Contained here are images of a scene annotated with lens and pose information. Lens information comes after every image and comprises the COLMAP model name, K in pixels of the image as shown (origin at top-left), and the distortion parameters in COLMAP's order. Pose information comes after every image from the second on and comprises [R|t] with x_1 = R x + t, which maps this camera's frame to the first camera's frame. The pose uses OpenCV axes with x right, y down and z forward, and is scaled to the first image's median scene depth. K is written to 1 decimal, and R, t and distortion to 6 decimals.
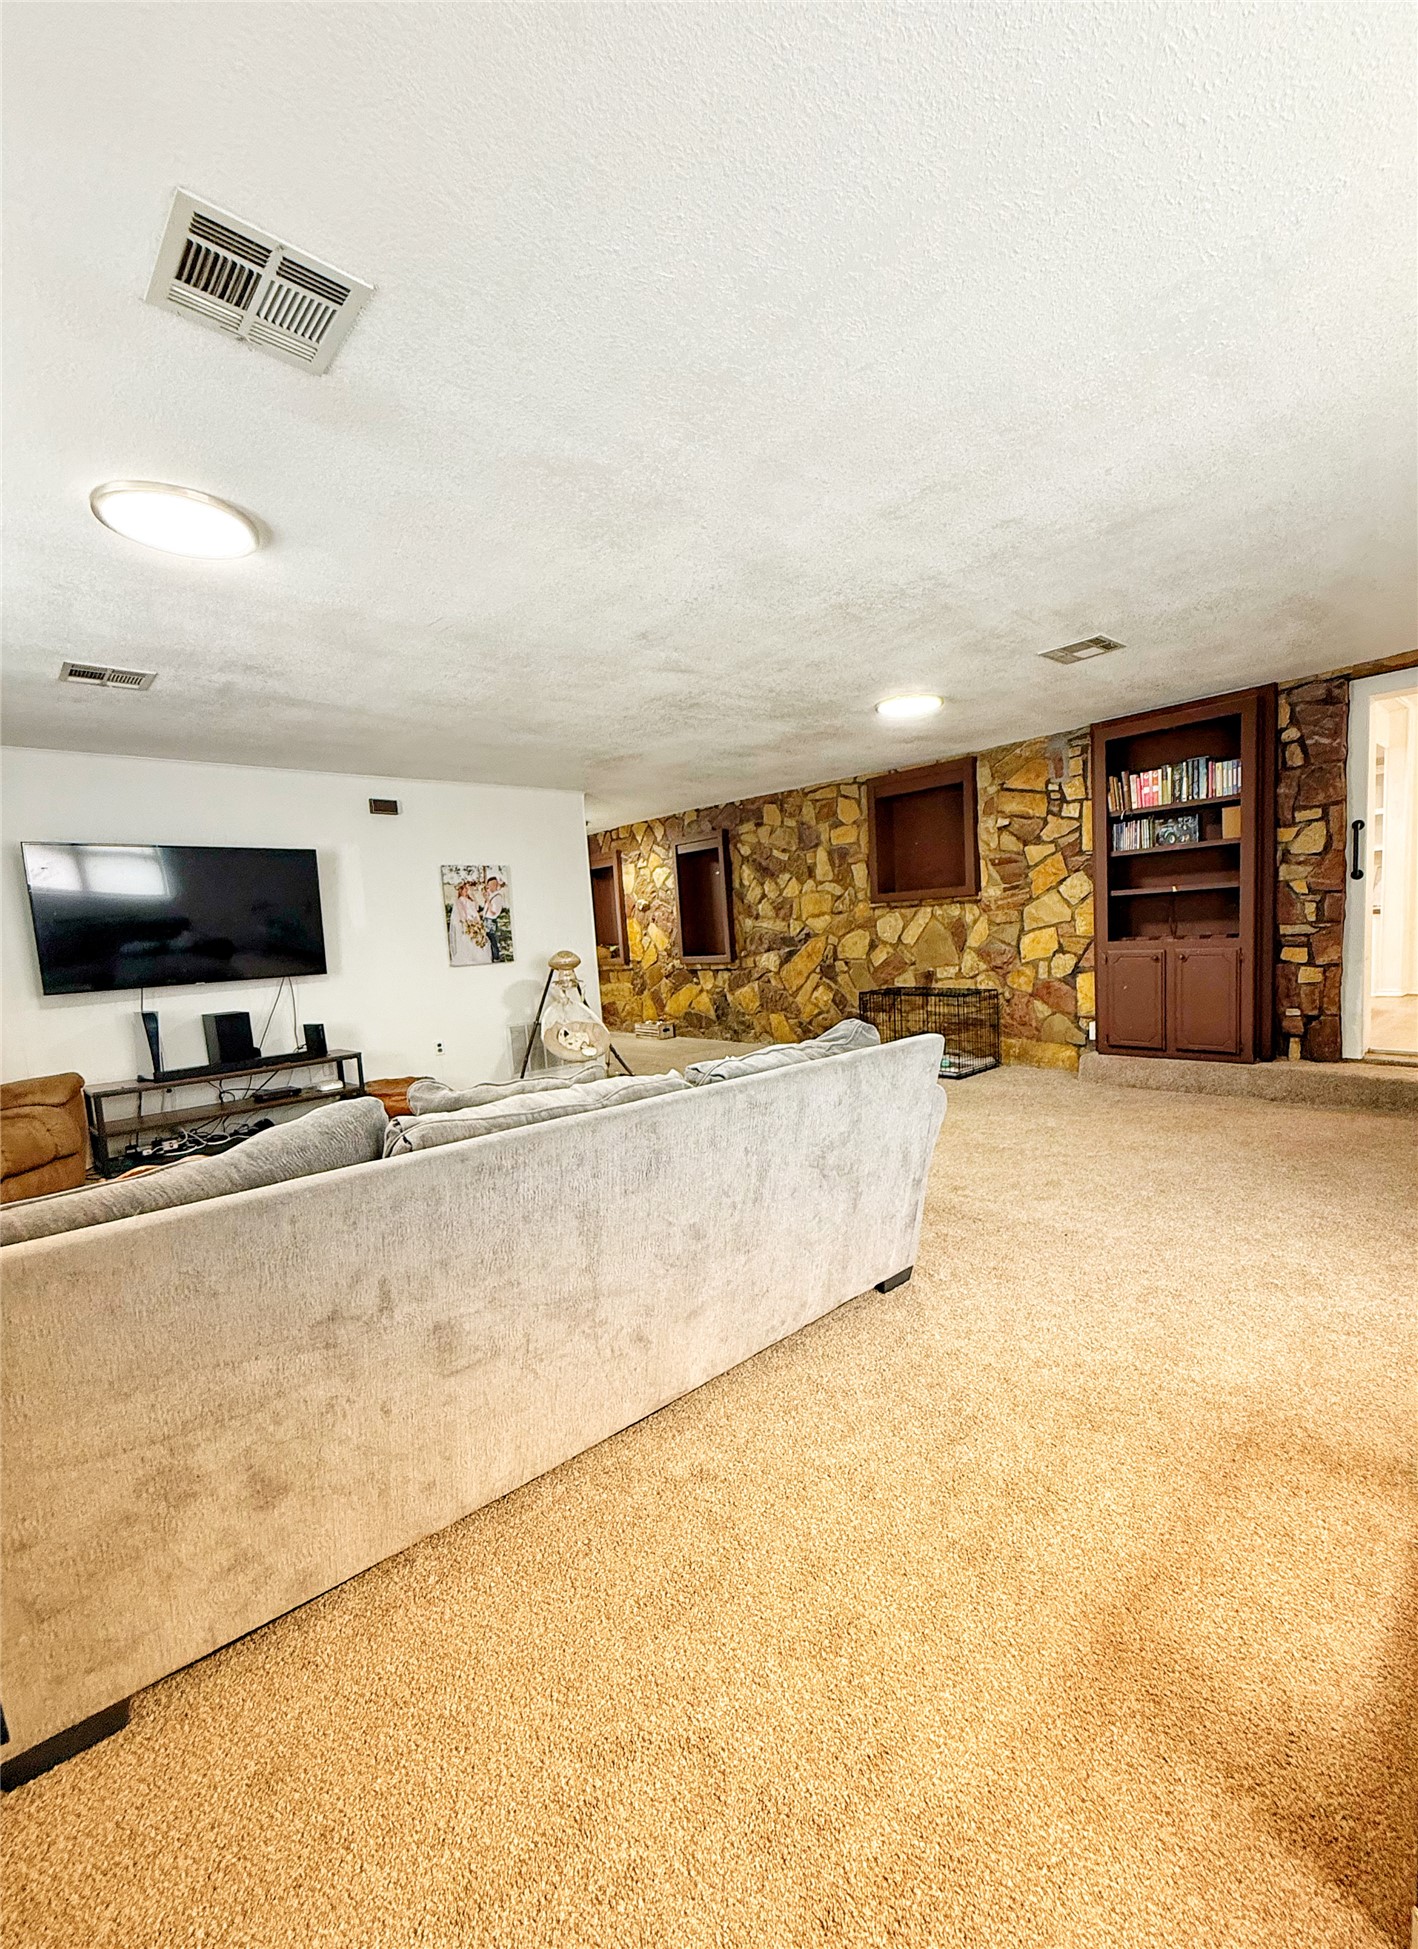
lens RADIAL K [[814.7, 0, 769.8], [0, 814.7, 1012.9], [0, 0, 1]] dist [0.000085, -0.000048]
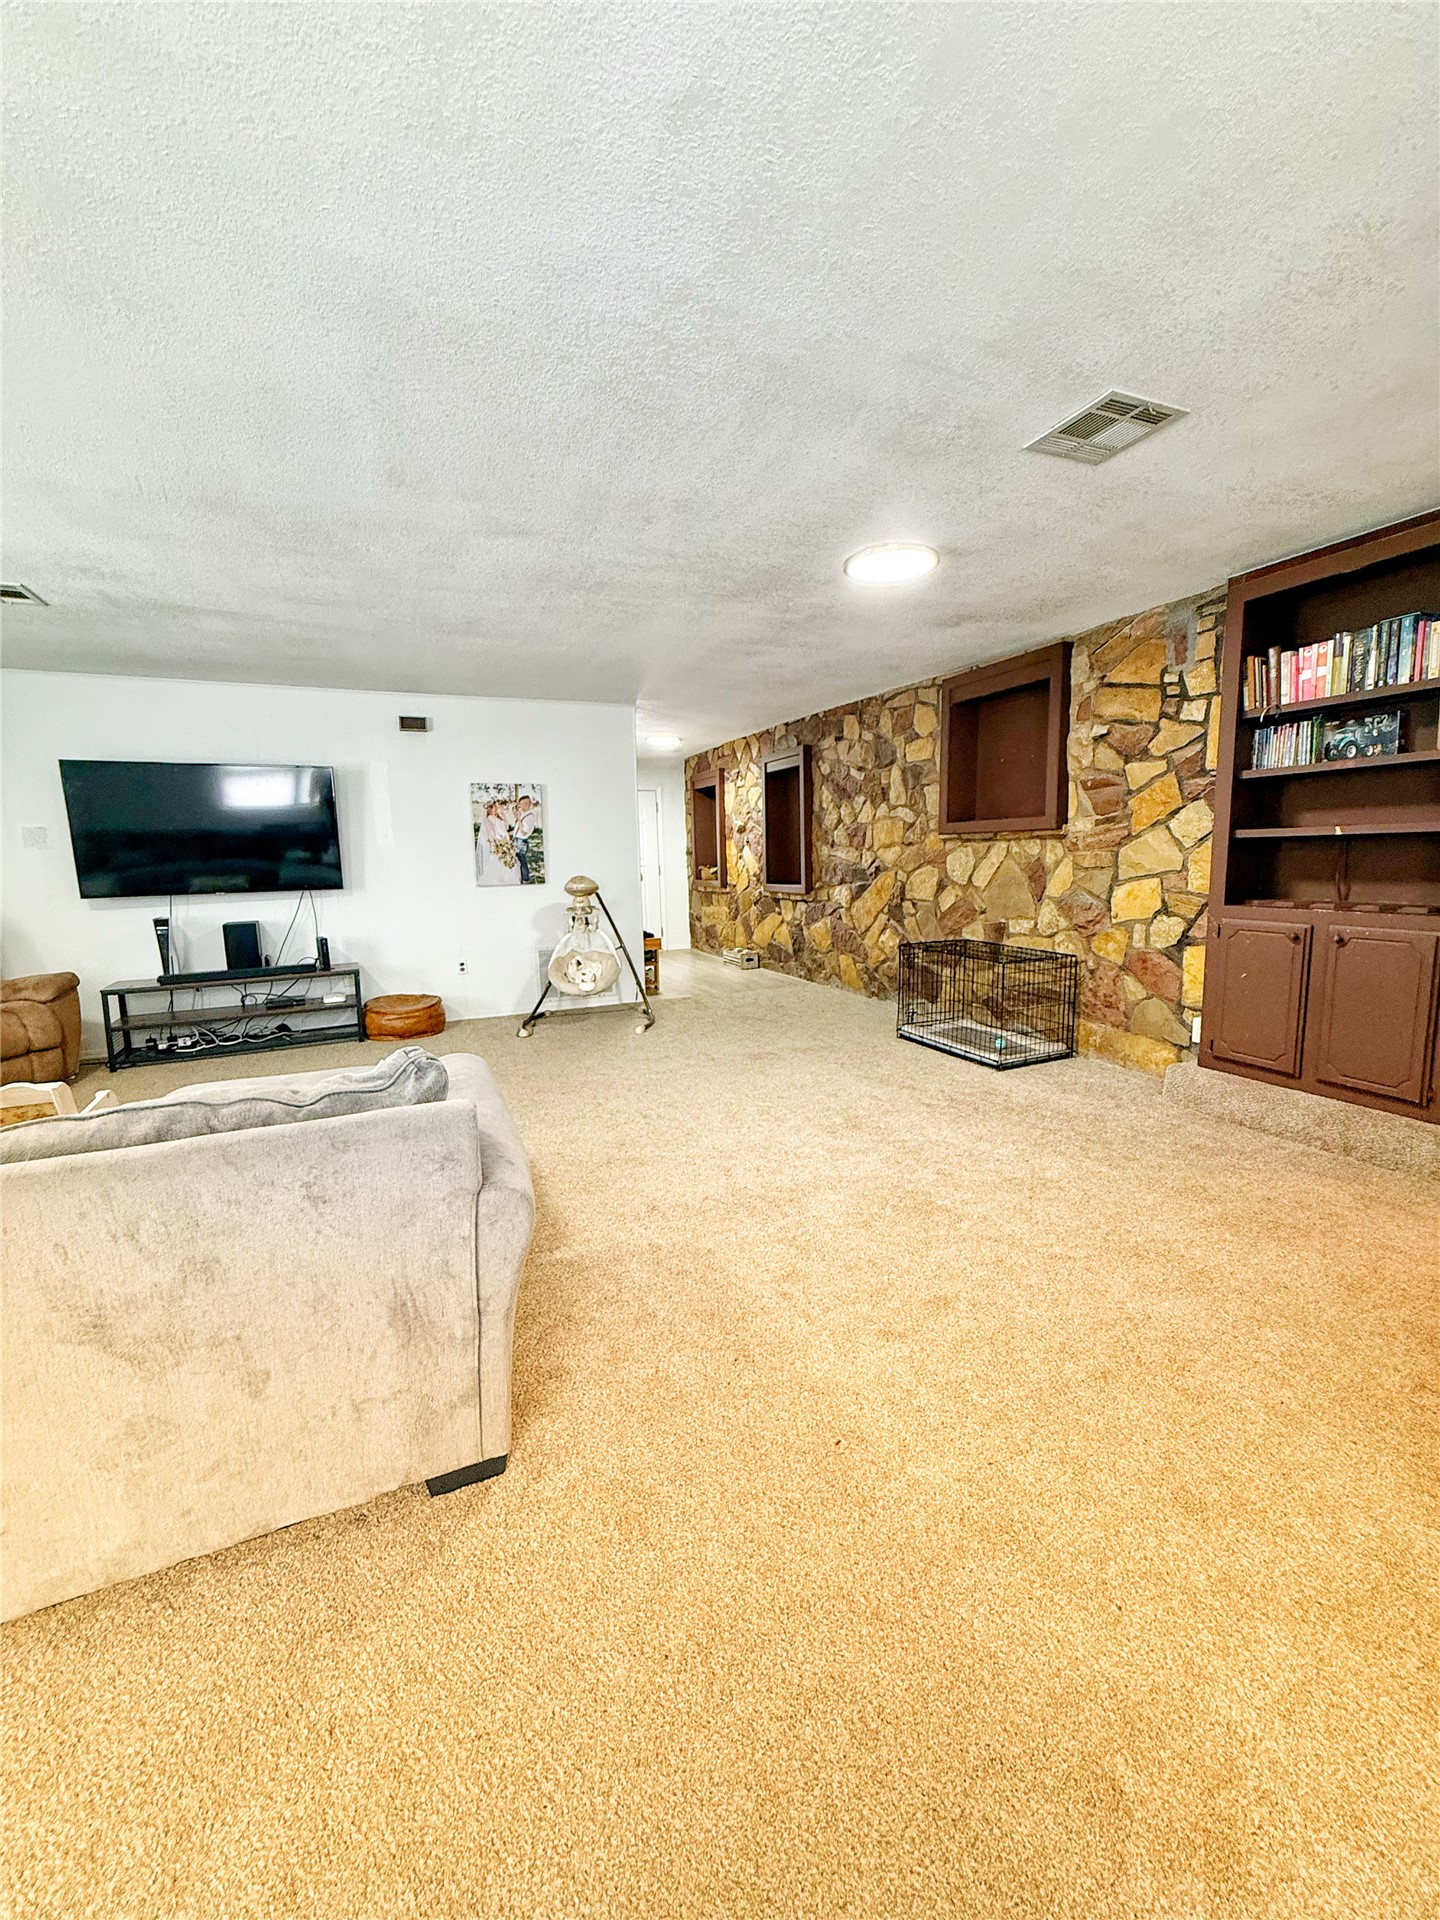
lens RADIAL K [[767.2, 0, 718.8], [0, 767.2, 953.6], [0, 0, 1]] dist [-0.000147, 0.000379]
pose [[0.938130, 0.082750, -0.336250, 0.217568], [-0.069396, 0.996256, 0.051562, -0.046459], [0.339258, -0.025038, 0.940360, 0.233959]]
